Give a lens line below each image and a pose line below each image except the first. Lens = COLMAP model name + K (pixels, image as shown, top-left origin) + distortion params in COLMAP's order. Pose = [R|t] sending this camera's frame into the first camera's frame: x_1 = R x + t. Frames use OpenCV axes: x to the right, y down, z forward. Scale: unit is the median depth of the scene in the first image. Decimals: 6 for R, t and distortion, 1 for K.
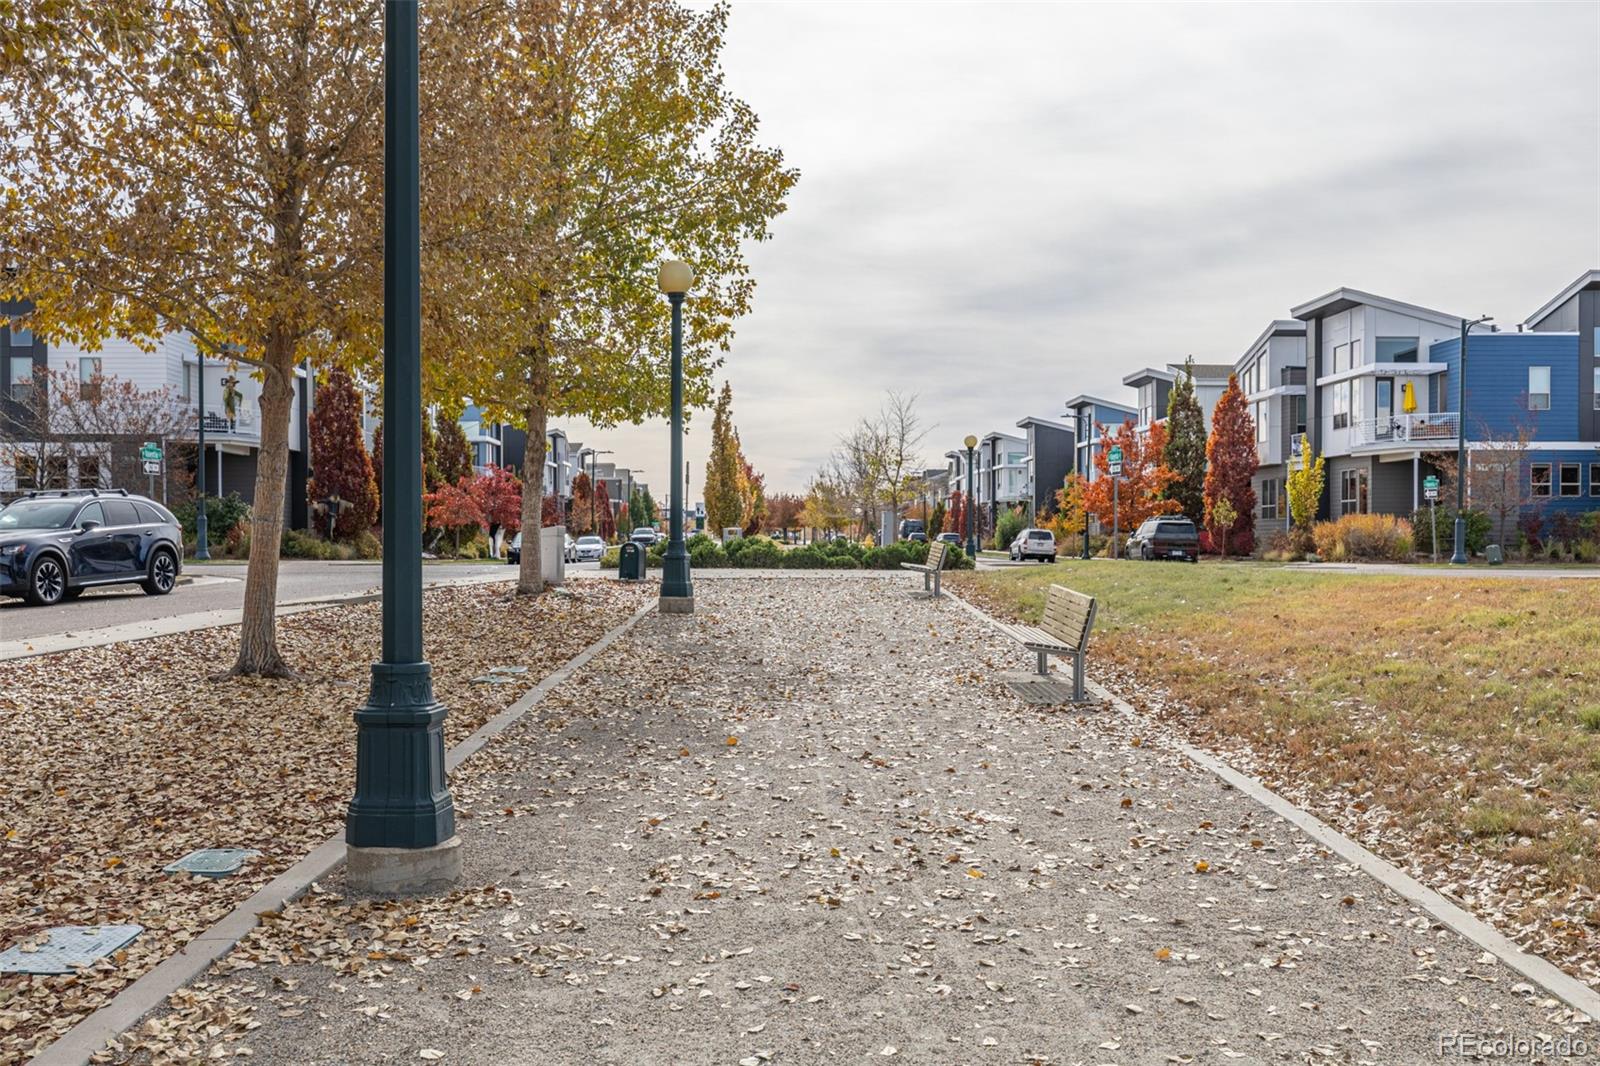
lens RADIAL K [[1507.6, 0, 800.0], [0, 1507.6, 533.0], [0, 0, 1]] dist [0.000442, 0.000940]
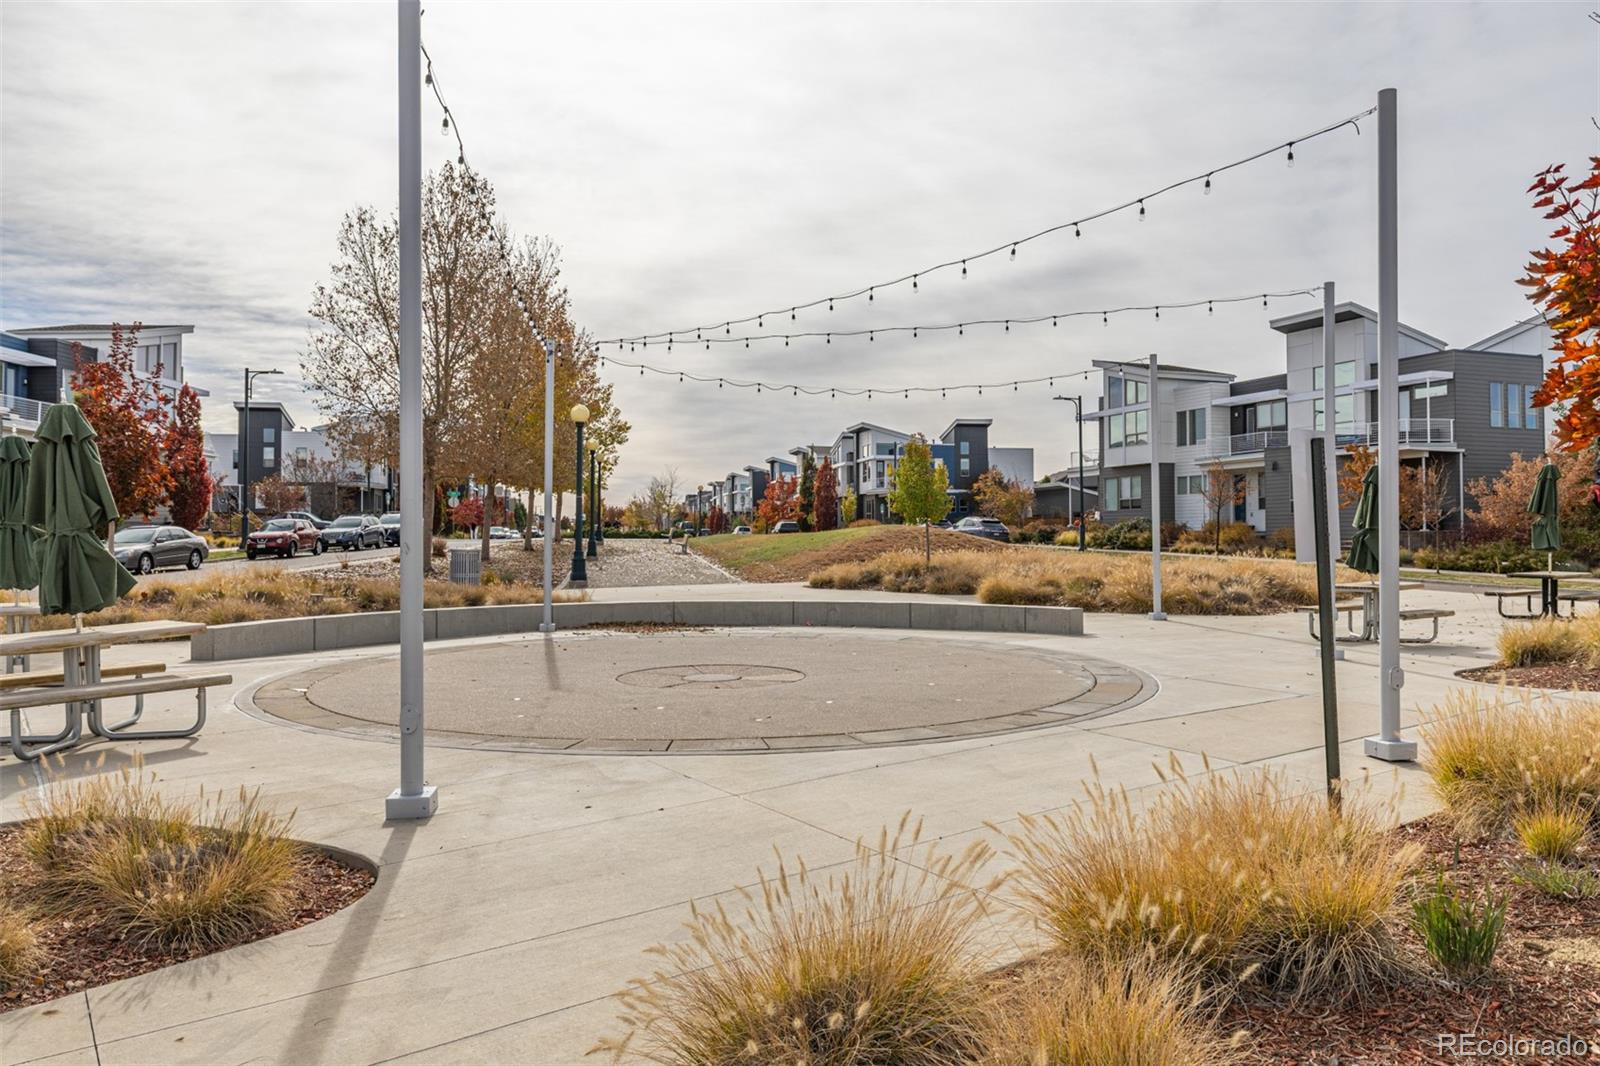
lens RADIAL K [[1108.9, 0, 800.0], [0, 1108.9, 533.0], [0, 0, 1]] dist [-0.000226, 0.000151]
pose [[0.986622, -0.000766, 0.163021, -0.013335], [0.000612, 0.999999, 0.000996, 0.006552], [-0.163021, -0.000883, 0.986622, -0.634548]]
